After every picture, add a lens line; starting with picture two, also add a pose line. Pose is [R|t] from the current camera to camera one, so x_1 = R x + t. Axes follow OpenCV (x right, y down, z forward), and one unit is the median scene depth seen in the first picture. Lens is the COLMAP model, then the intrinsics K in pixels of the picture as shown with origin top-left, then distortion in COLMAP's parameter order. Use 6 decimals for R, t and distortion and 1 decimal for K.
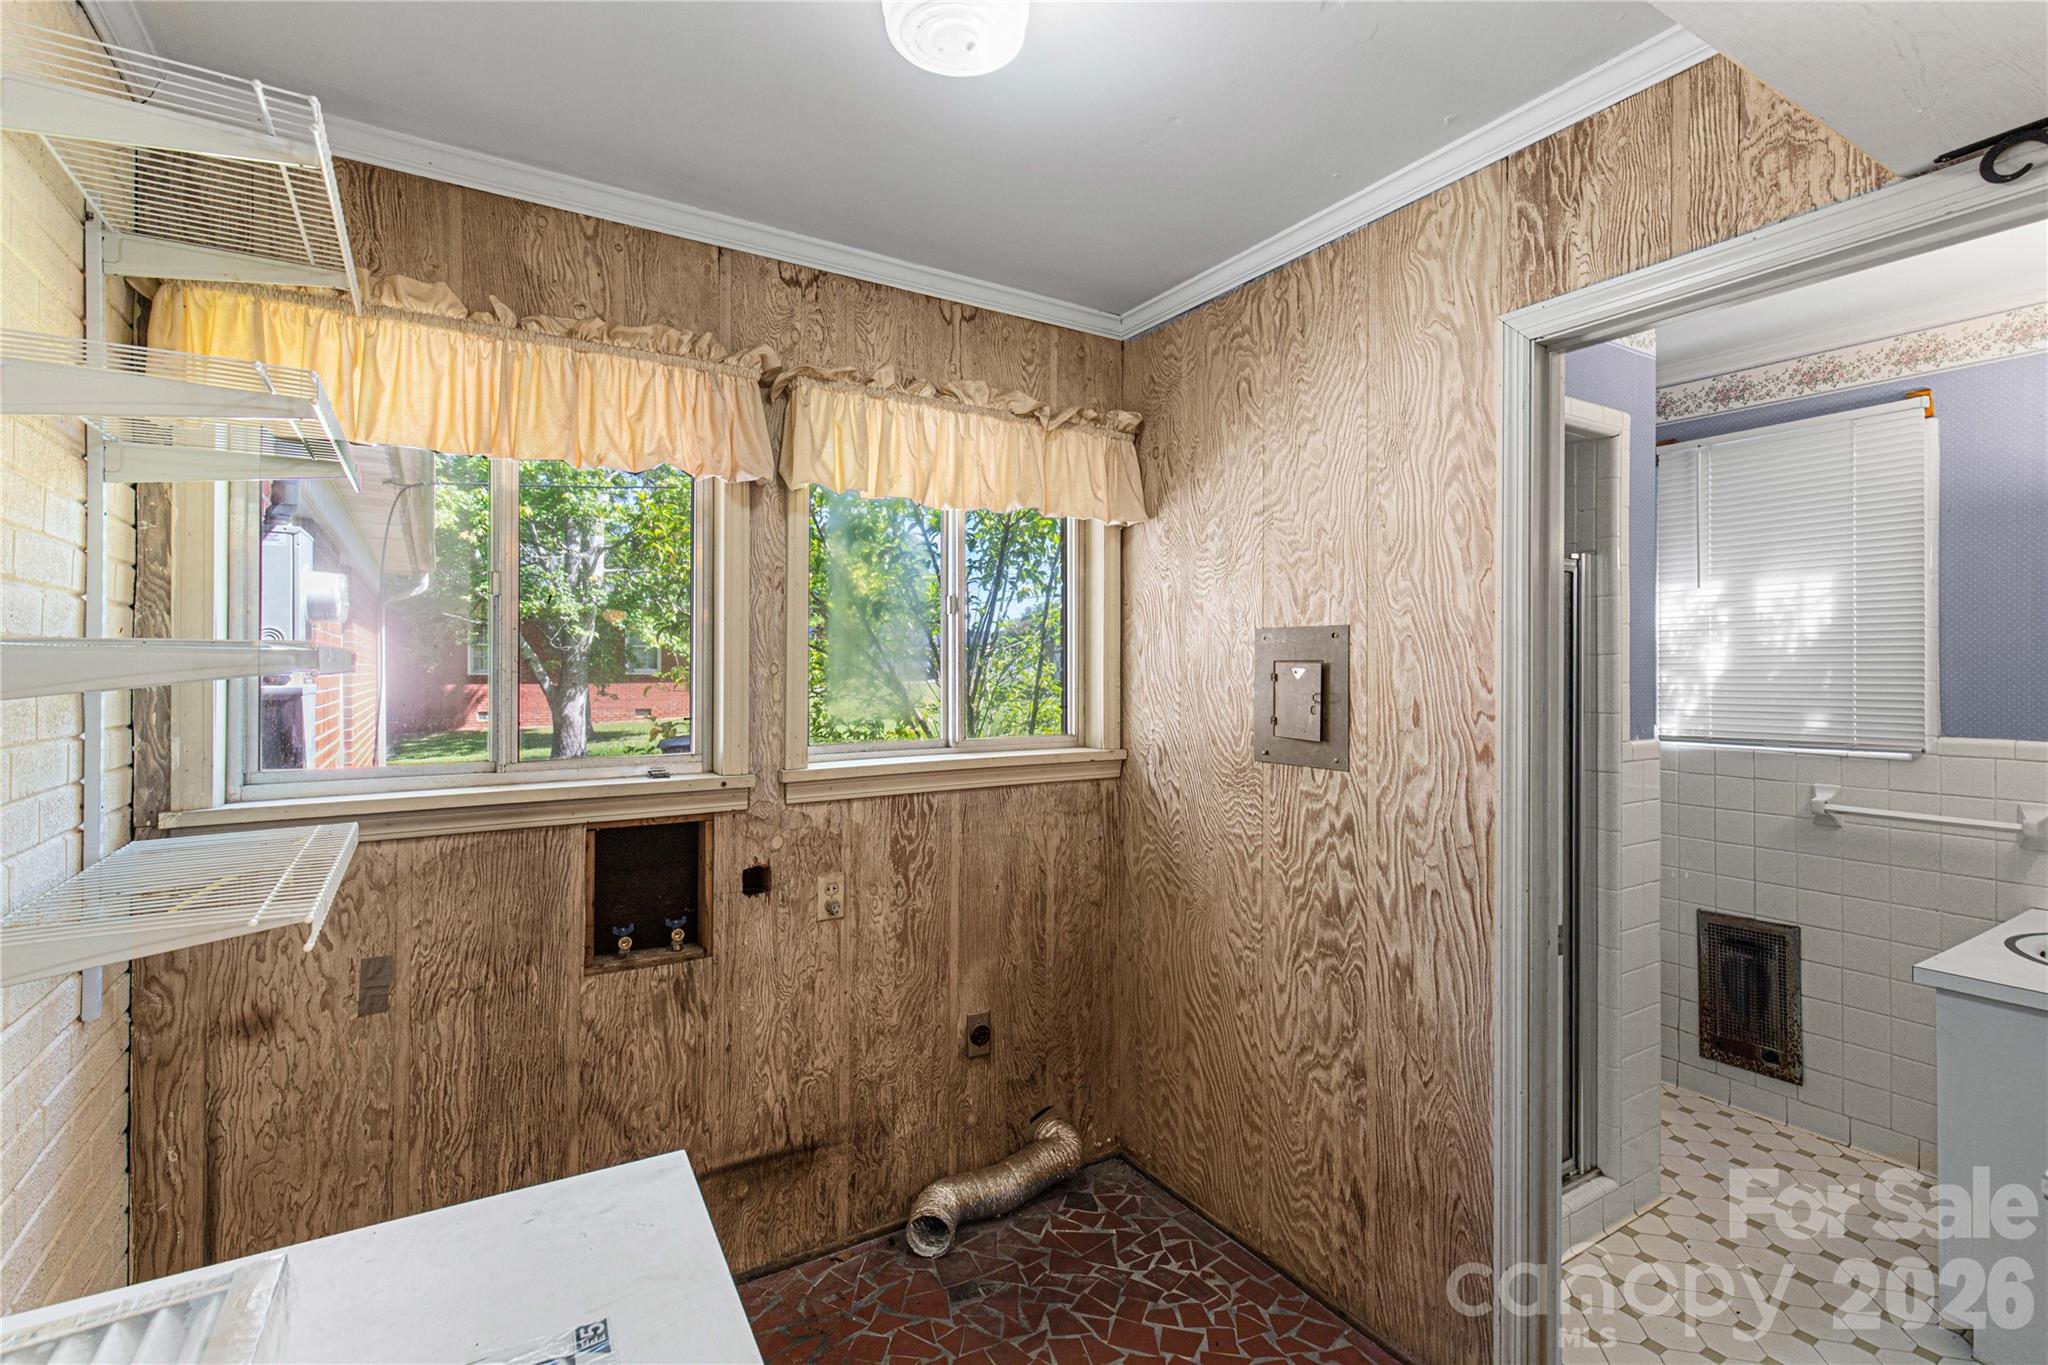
lens RADIAL K [[938.6, 0, 1029.4], [0, 938.6, 671.1], [0, 0, 1]] dist [0.003470, 0.001119]
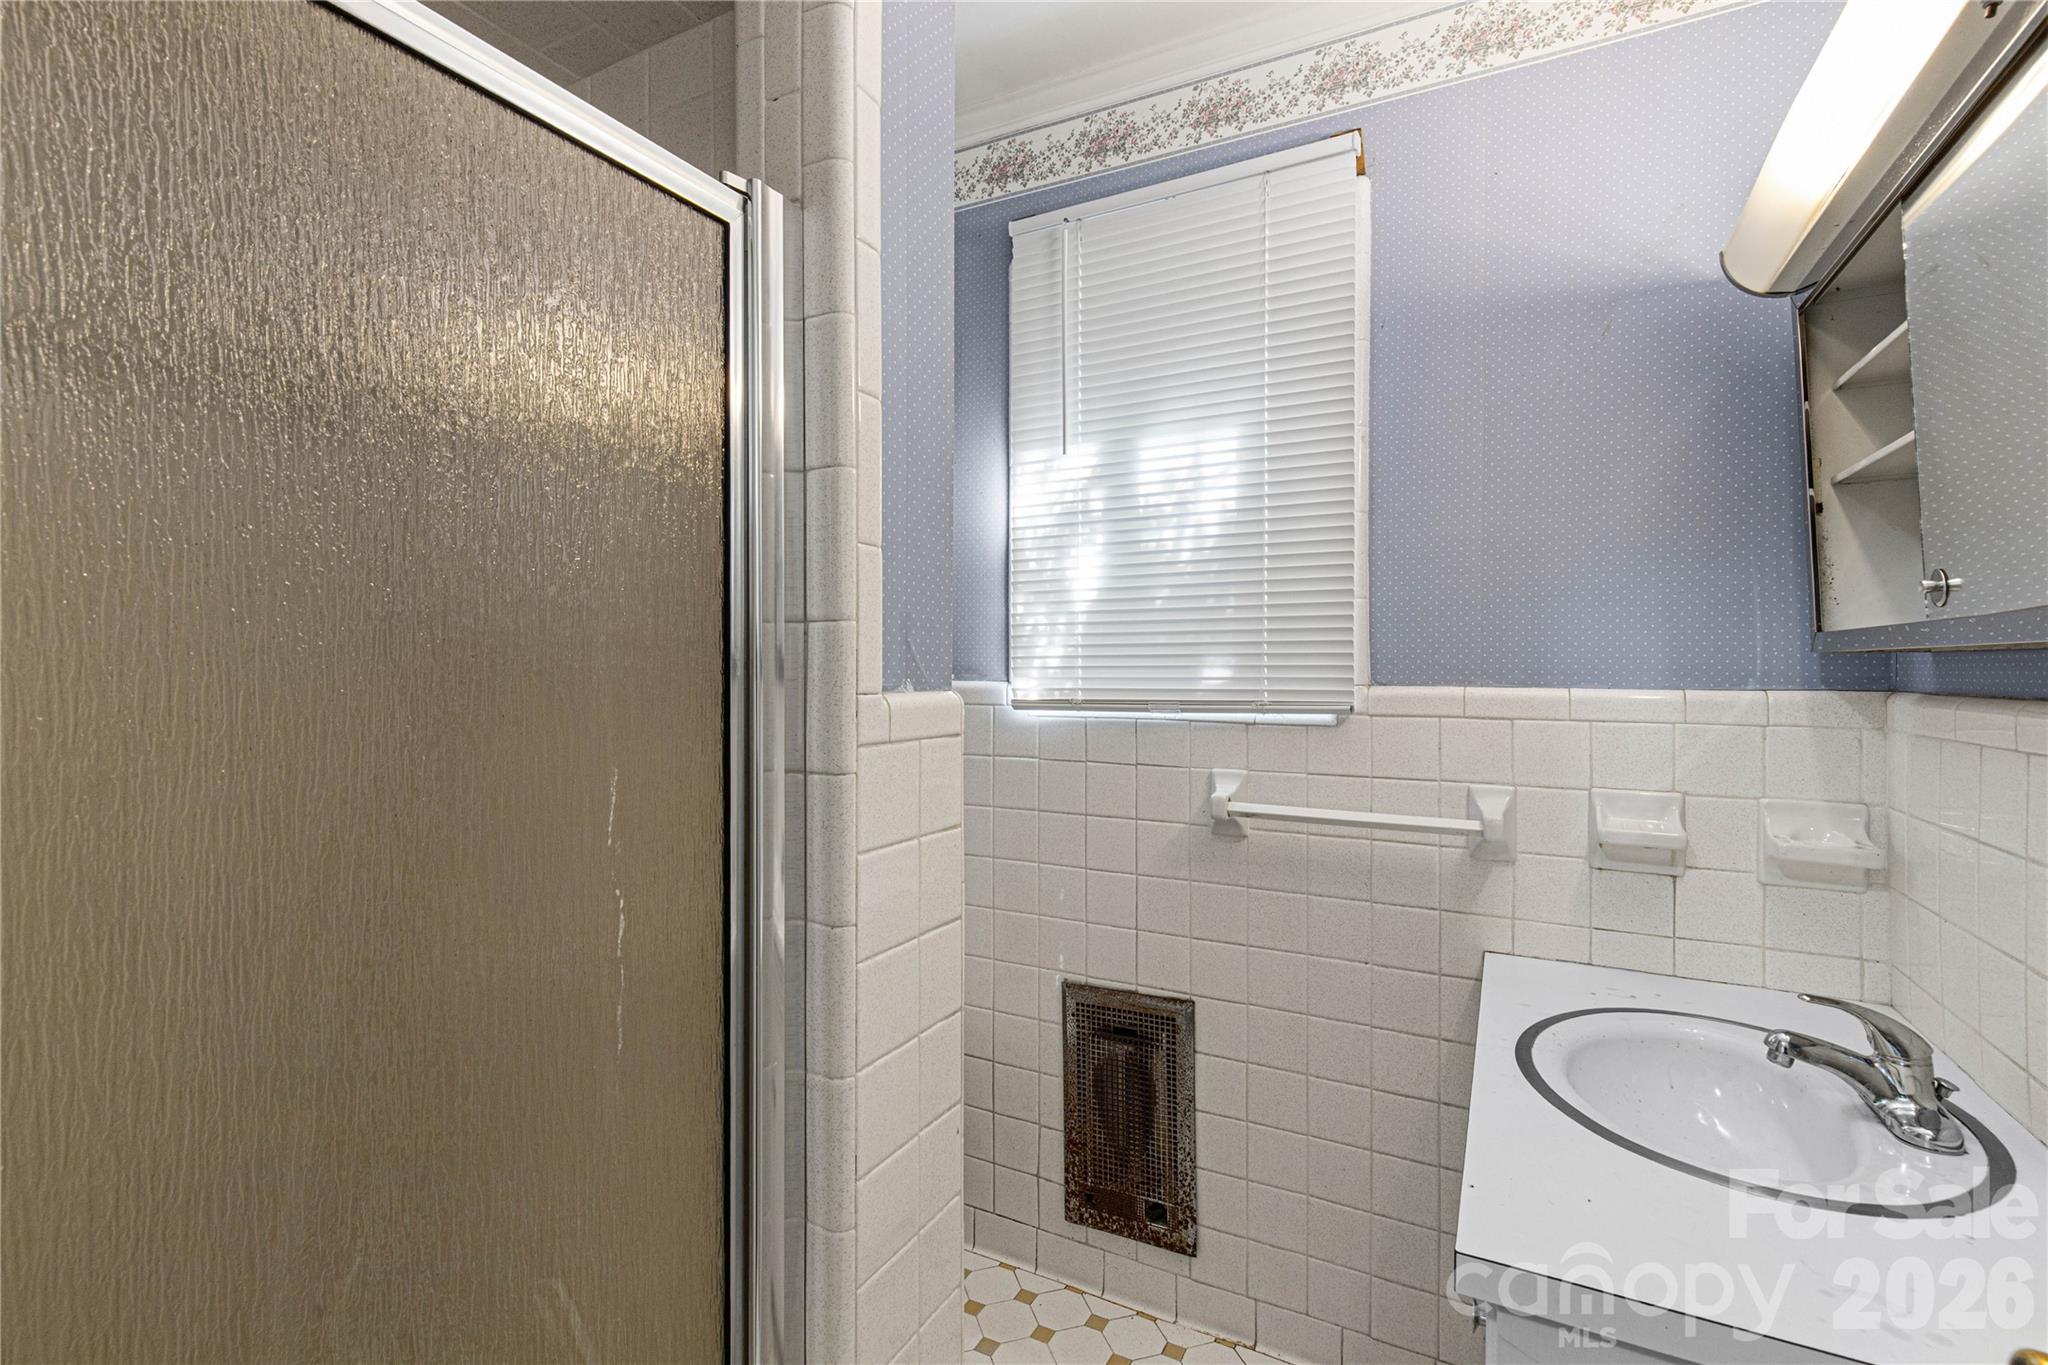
lens RADIAL K [[938.6, 0, 1021.4], [0, 938.6, 678.0], [0, 0, 1]] dist [0.003470, 0.001119]
pose [[0.864726, -0.002764, 0.502236, 0.409803], [-0.001254, 0.999970, 0.007663, 0.054420], [-0.502242, -0.007256, 0.864697, 0.524106]]
